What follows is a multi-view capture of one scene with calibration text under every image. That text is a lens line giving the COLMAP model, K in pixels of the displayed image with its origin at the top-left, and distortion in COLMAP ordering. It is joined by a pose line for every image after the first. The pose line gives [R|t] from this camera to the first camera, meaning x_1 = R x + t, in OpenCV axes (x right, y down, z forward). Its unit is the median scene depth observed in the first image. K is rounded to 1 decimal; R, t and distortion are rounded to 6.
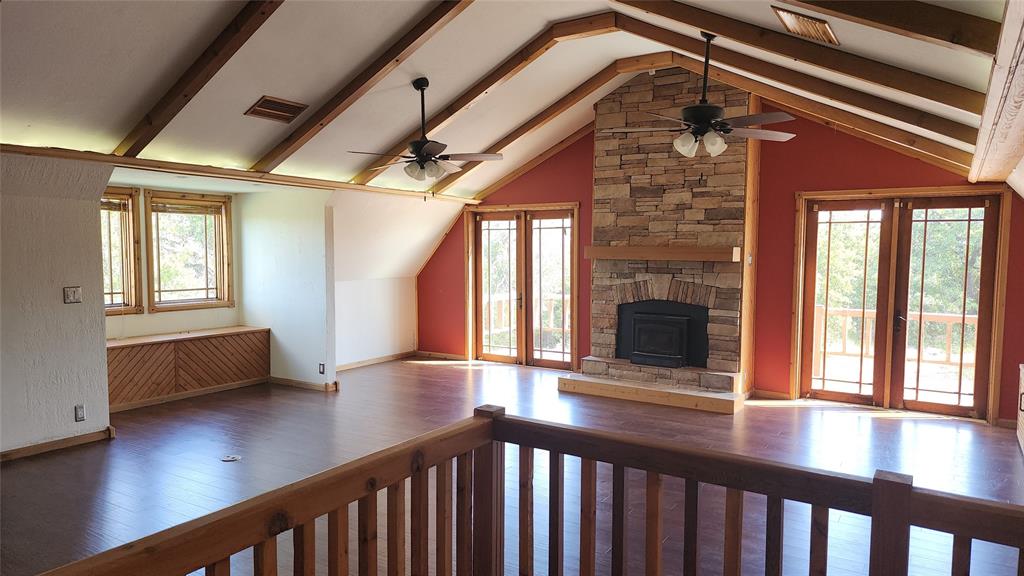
lens RADIAL K [[664.6, 0, 505.7], [0, 664.6, 292.1], [0, 0, 1]] dist [0.053190, -0.031331]
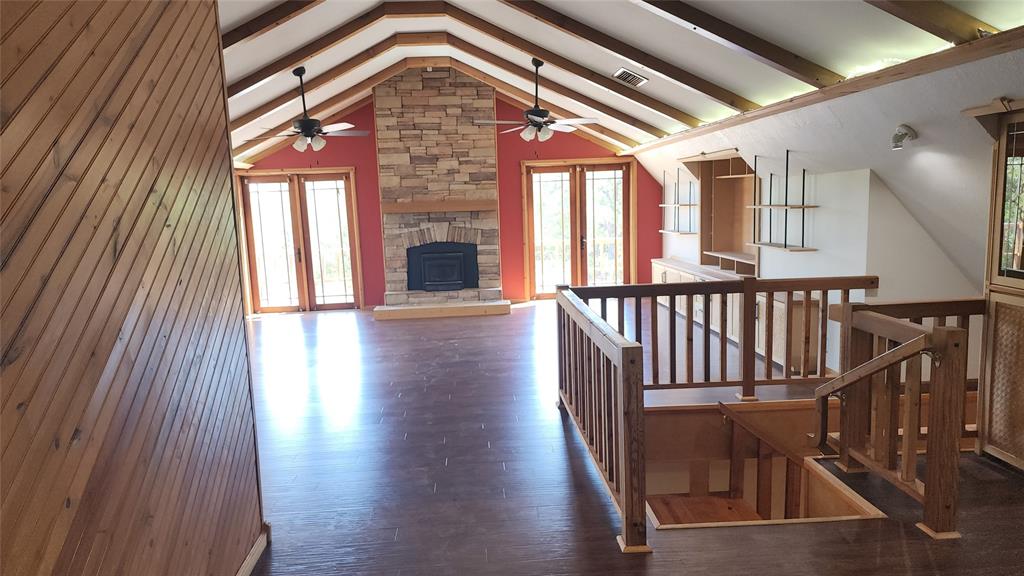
lens RADIAL K [[664.6, 0, 514.2], [0, 664.6, 289.4], [0, 0, 1]] dist [0.053190, -0.031331]
pose [[0.805185, -0.117109, 0.581346, -0.429992], [0.079998, 0.992797, 0.089193, -0.000864], [-0.587604, -0.025310, 0.808753, -0.163380]]
